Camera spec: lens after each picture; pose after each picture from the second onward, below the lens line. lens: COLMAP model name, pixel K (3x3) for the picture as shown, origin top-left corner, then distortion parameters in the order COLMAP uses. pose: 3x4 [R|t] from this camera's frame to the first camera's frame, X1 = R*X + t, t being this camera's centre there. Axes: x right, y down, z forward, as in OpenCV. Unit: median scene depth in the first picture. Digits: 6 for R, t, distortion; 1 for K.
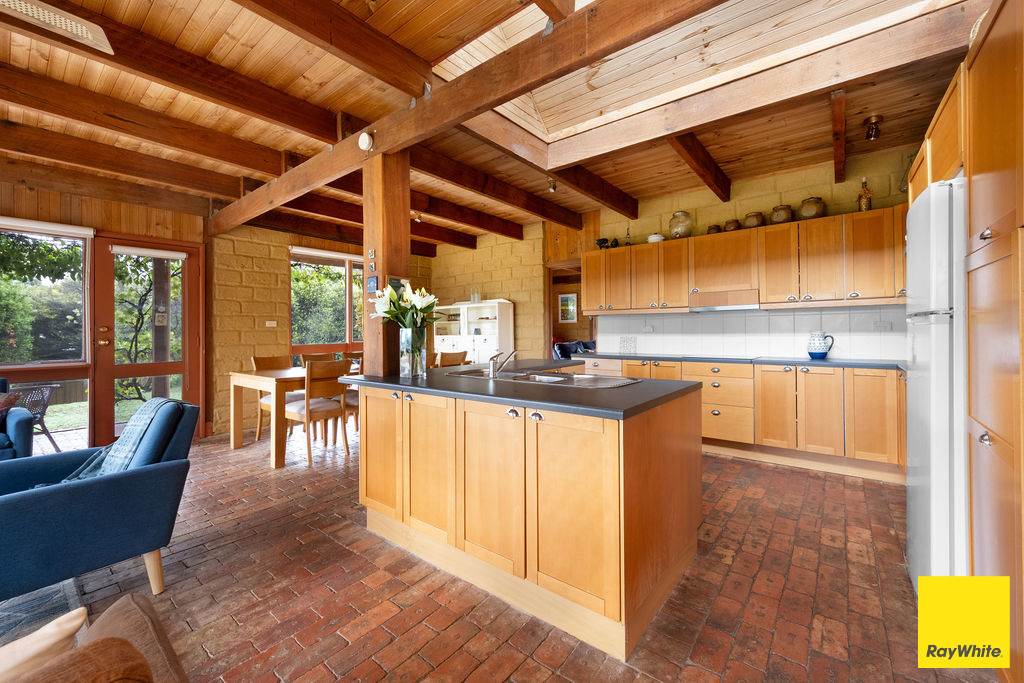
lens RADIAL K [[412.3, 0, 518.7], [0, 412.3, 328.5], [0, 0, 1]] dist [-0.000258, -0.000213]
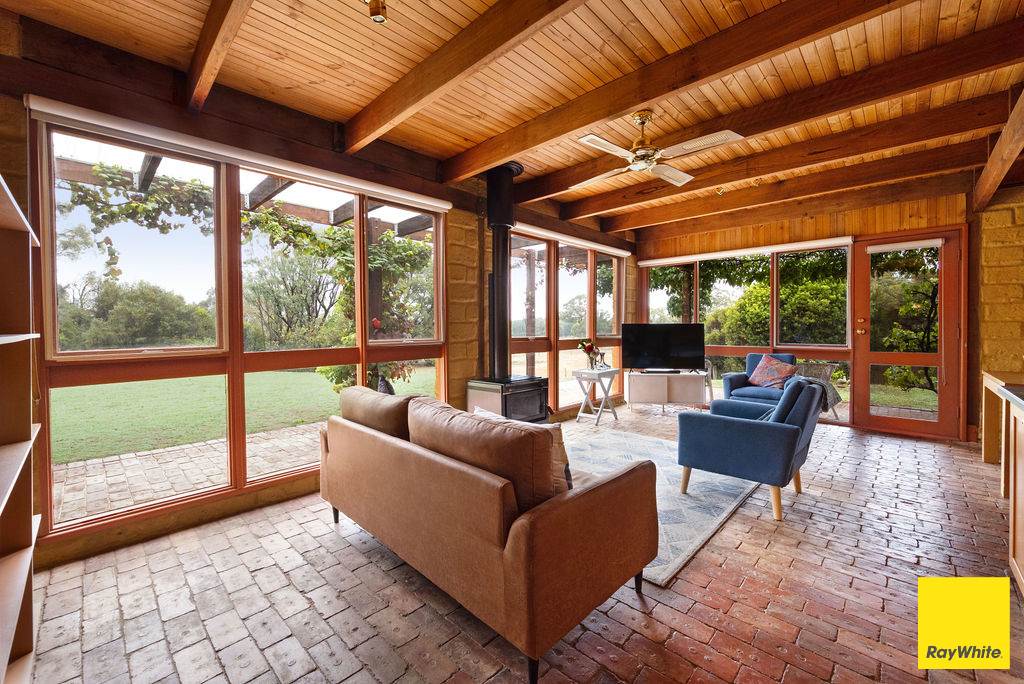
lens RADIAL K [[412.3, 0, 513.0], [0, 412.3, 334.2], [0, 0, 1]] dist [-0.000258, -0.000213]
pose [[-0.103467, 0.032182, -0.994112, 0.231416], [0.011079, 0.999452, 0.031202, -0.005618], [0.994571, -0.007786, -0.103767, 0.124360]]
